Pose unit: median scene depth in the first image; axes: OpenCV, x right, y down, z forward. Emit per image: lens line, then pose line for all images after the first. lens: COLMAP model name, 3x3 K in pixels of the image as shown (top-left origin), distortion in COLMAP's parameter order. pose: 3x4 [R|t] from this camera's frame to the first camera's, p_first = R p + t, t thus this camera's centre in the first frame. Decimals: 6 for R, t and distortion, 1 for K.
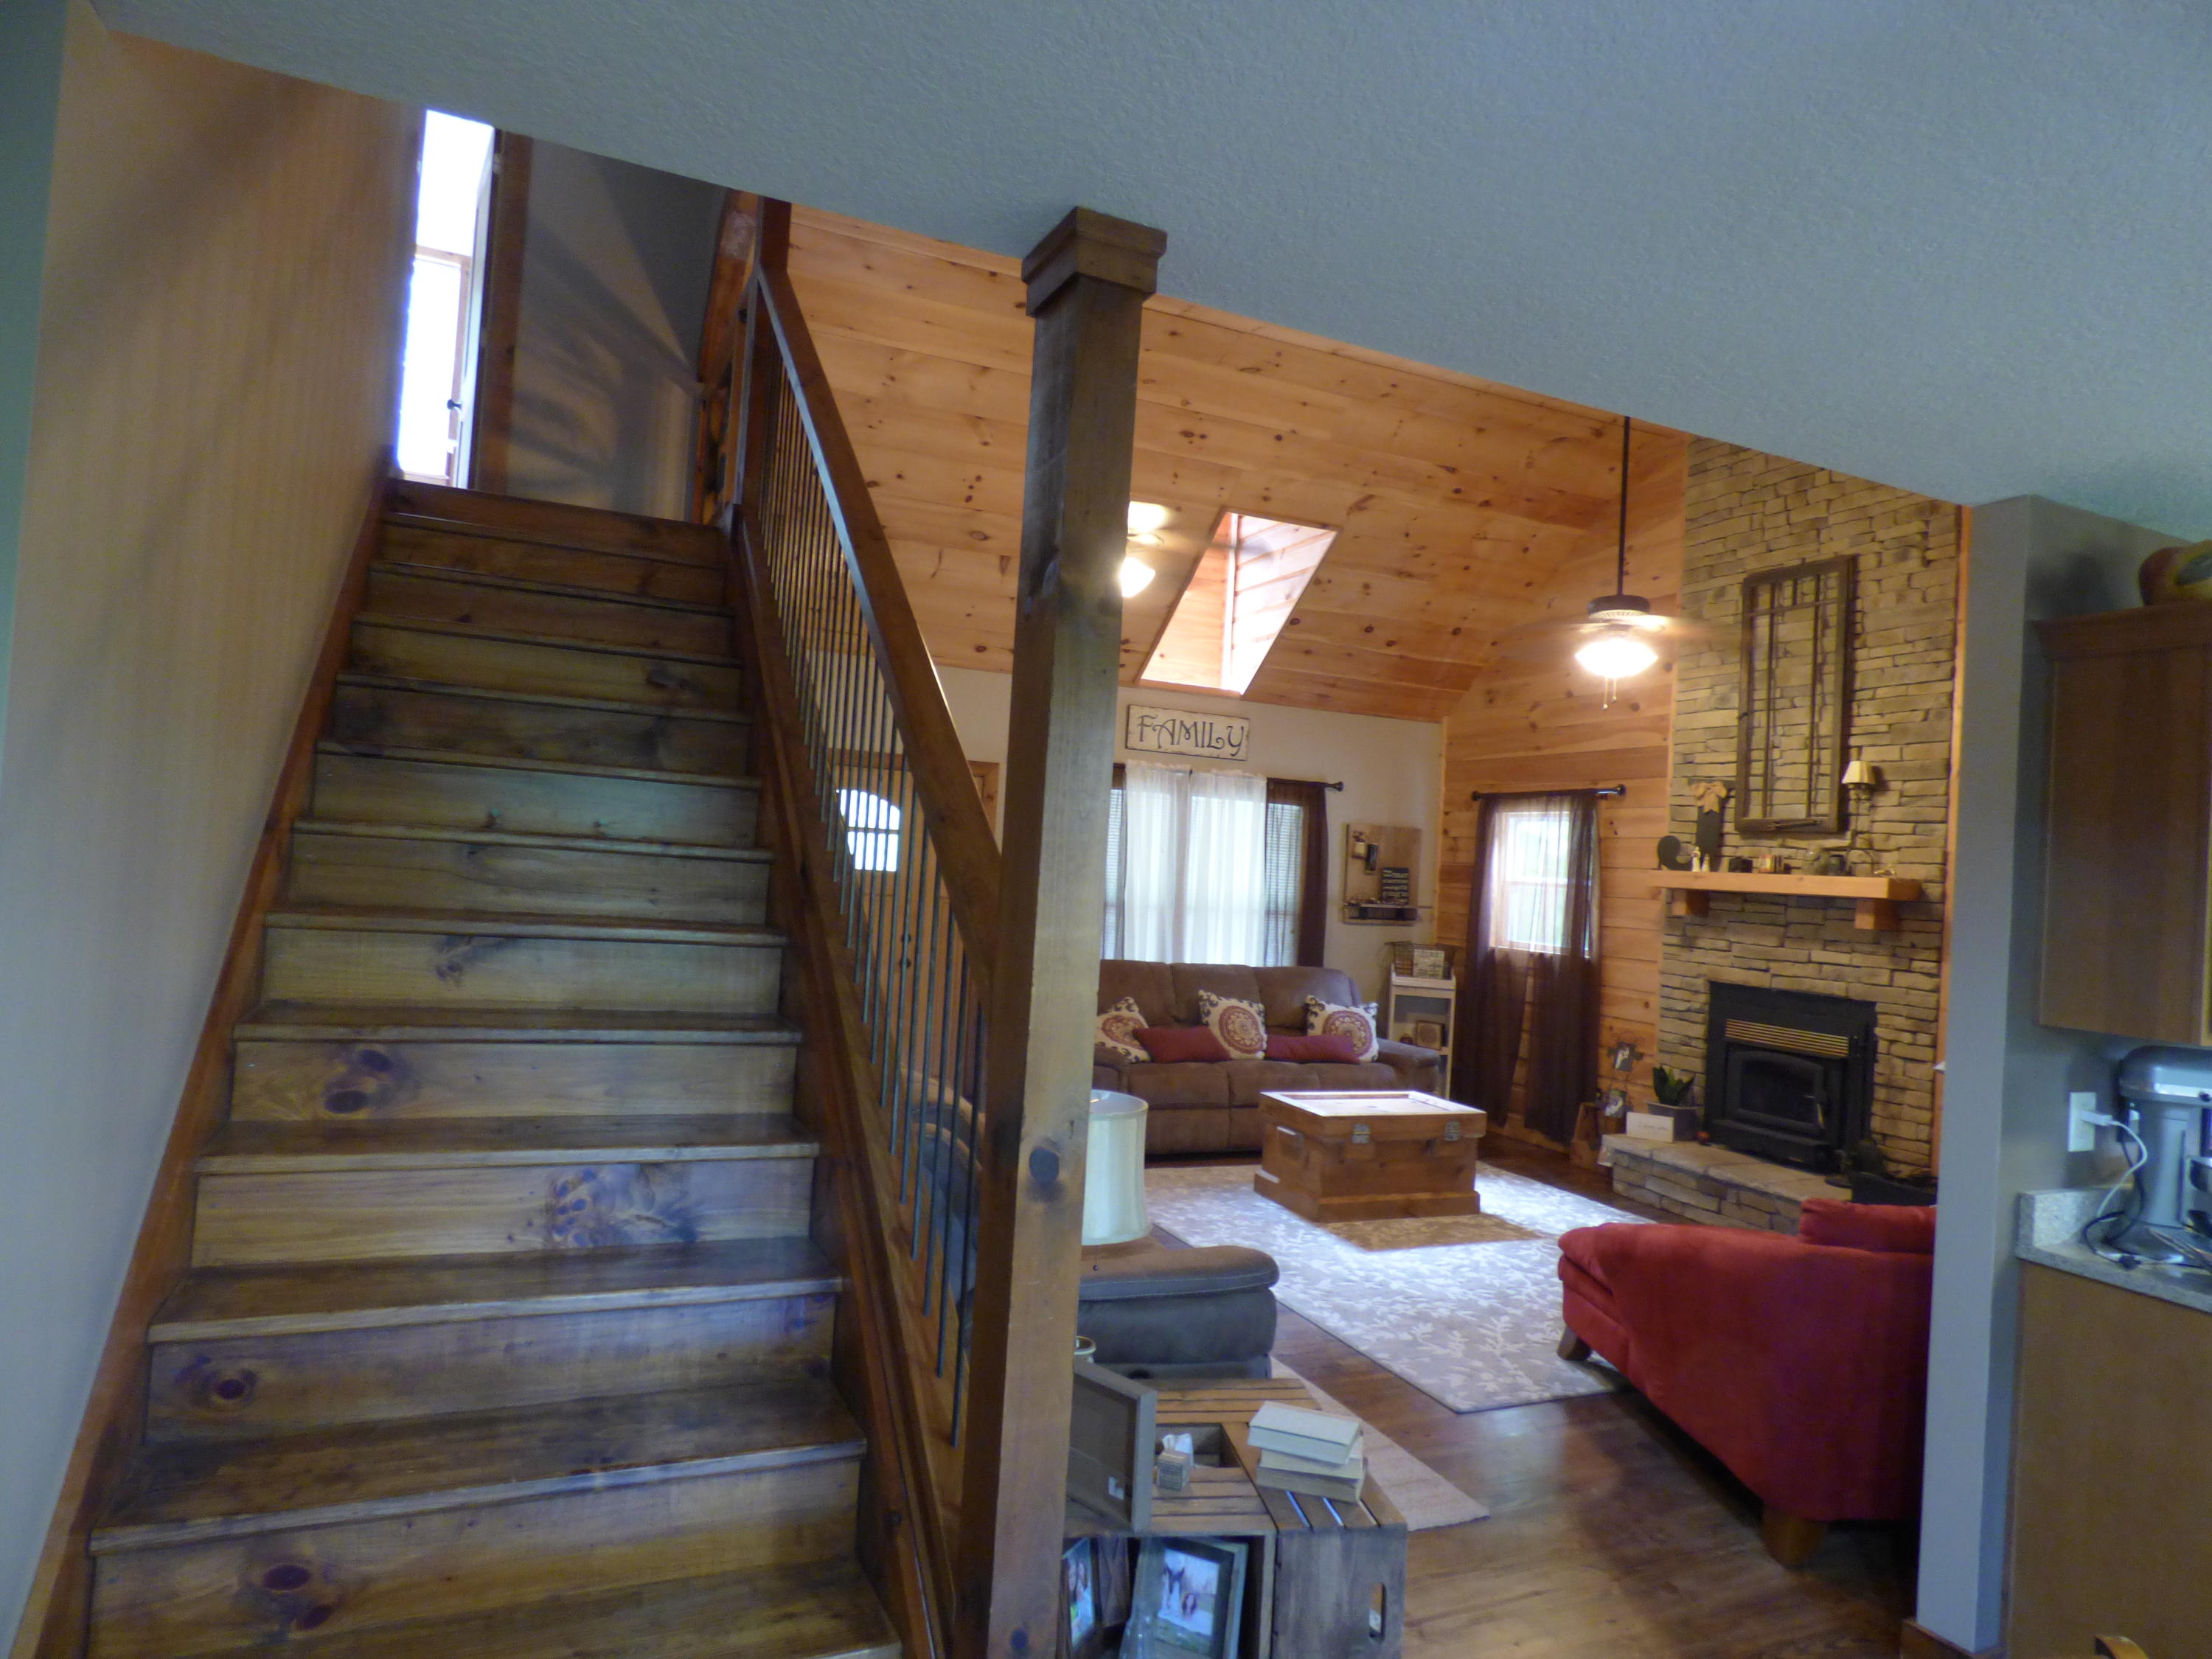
lens RADIAL K [[1333.3, 0, 1106.0], [0, 1333.3, 829.5], [0, 0, 1]] dist [-0.001233, 0.000655]
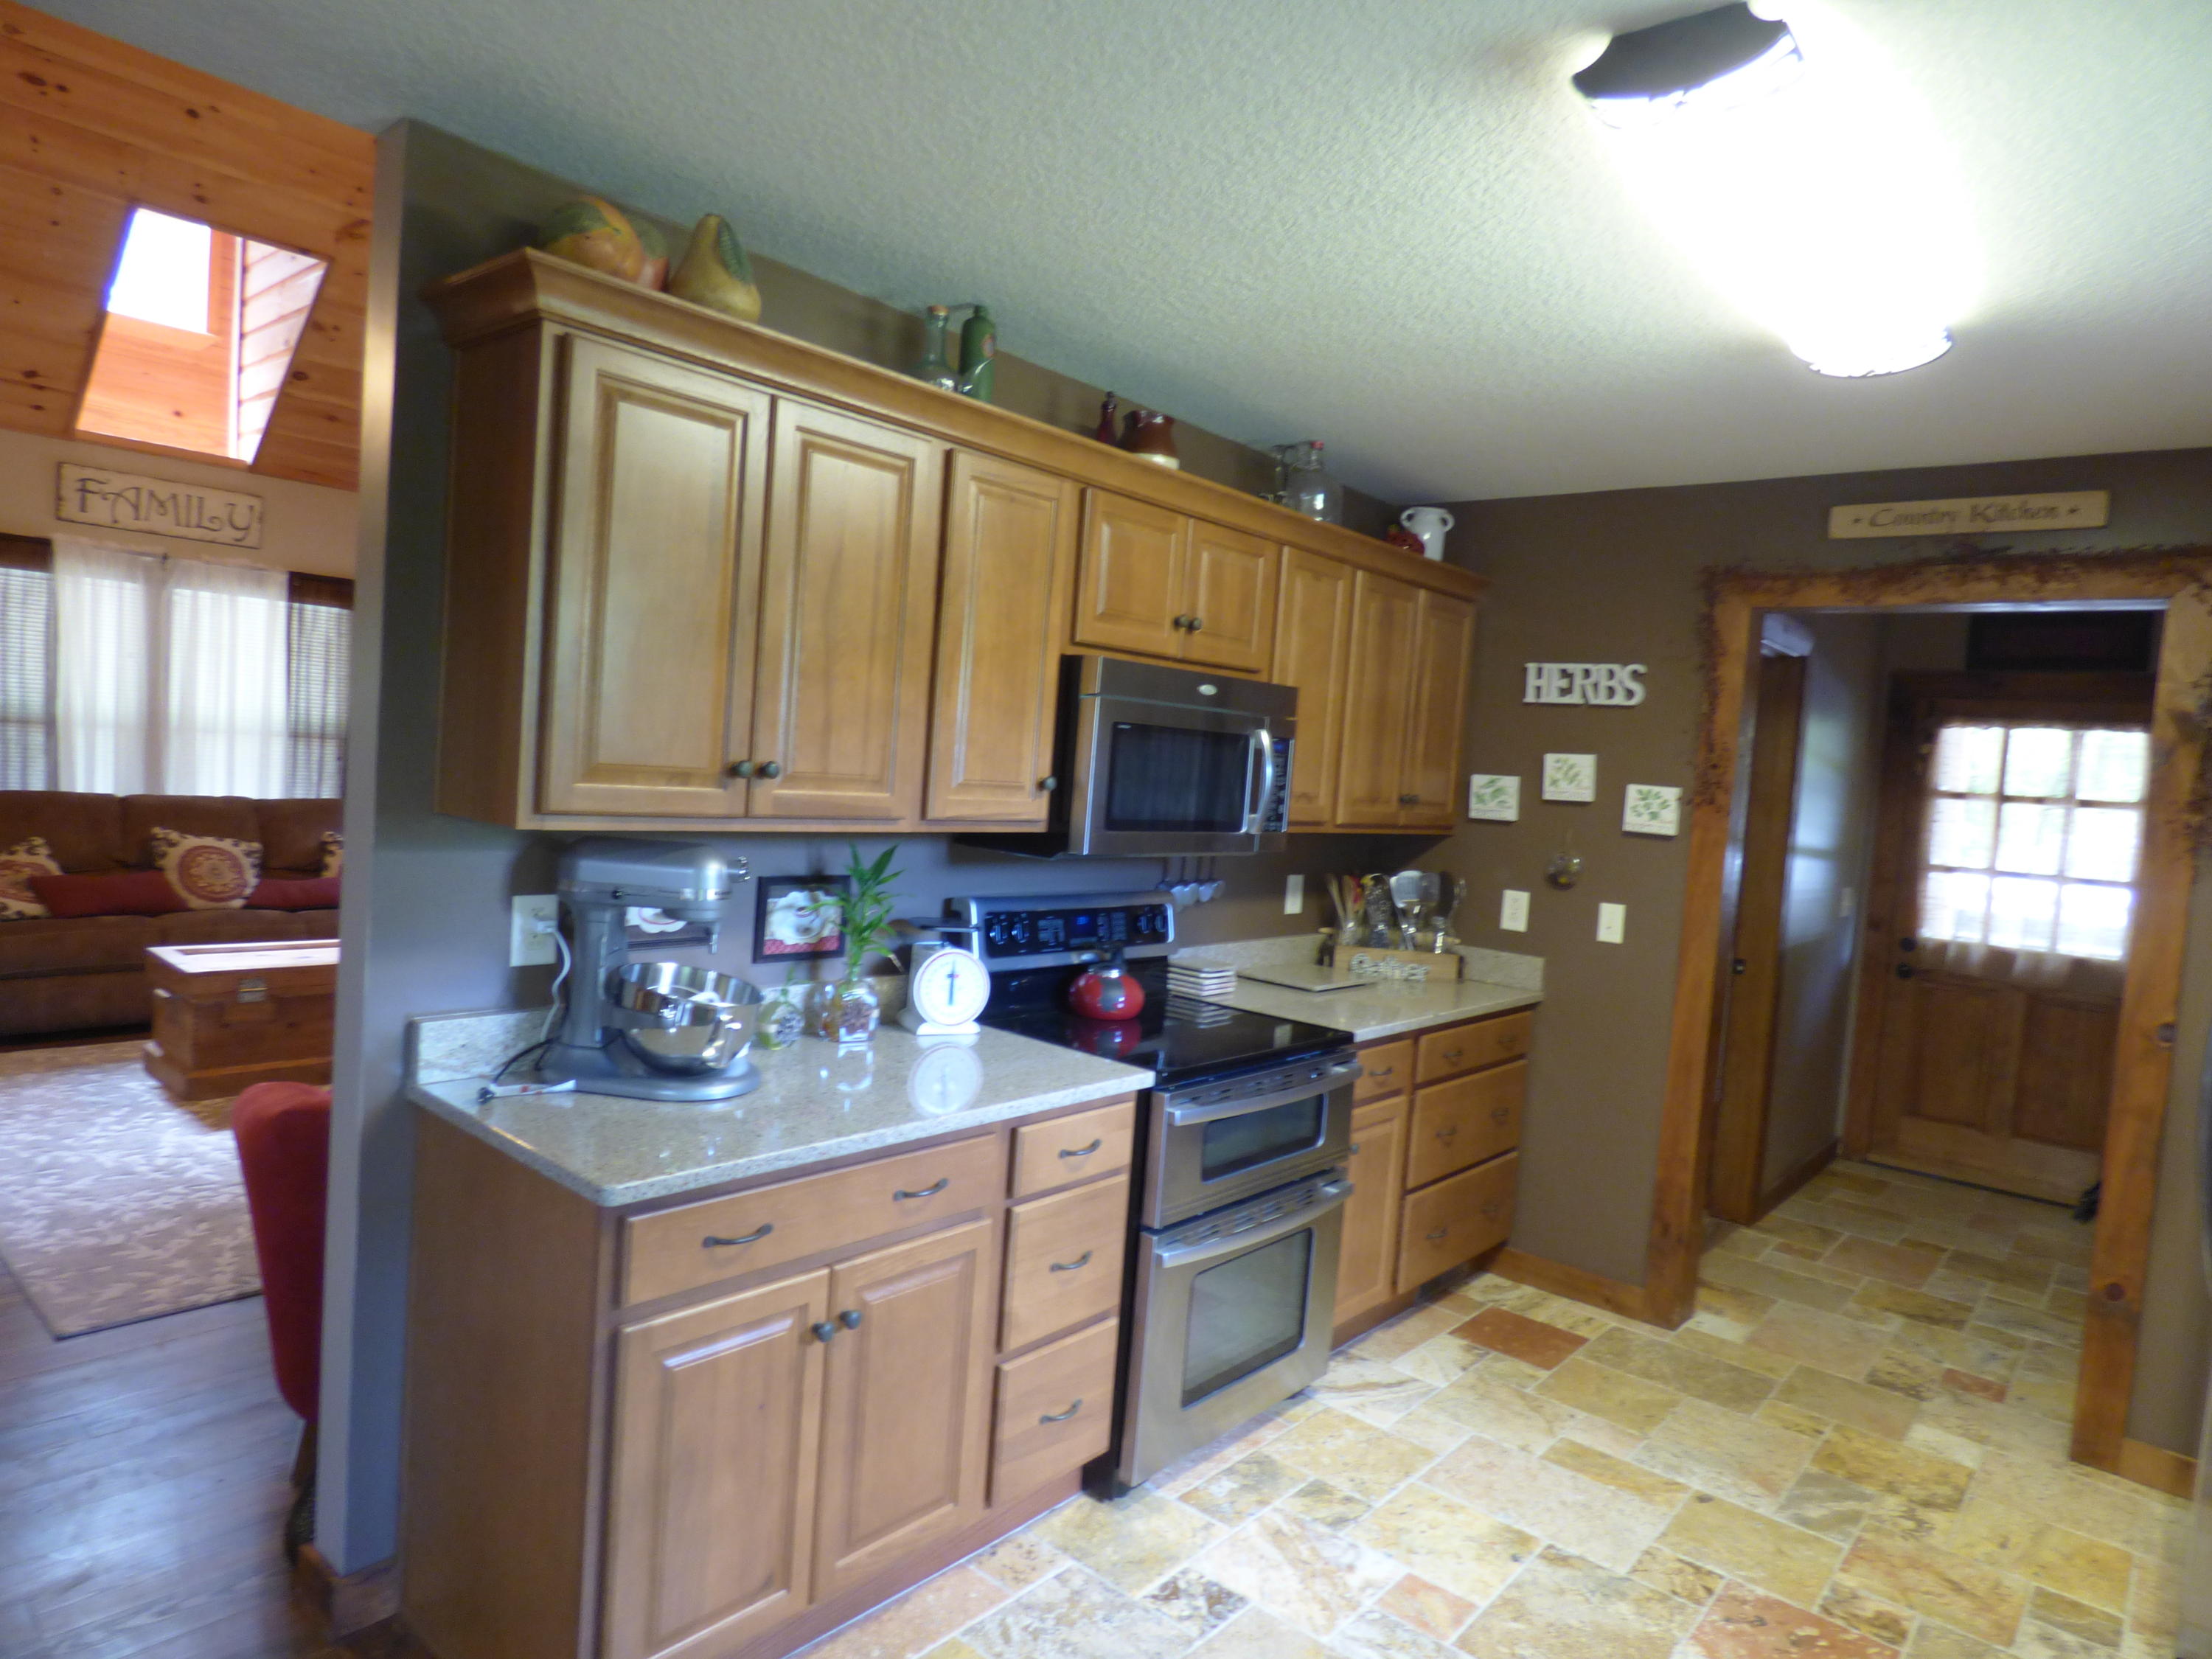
lens RADIAL K [[1321.2, 0, 1106.0], [0, 1321.2, 829.5], [0, 0, 1]] dist [-0.006364, 0.001903]
pose [[0.907709, -0.019661, 0.419139, 0.261032], [-0.027312, 0.994015, 0.105777, 0.022119], [-0.418710, -0.107462, 0.901739, 0.041319]]
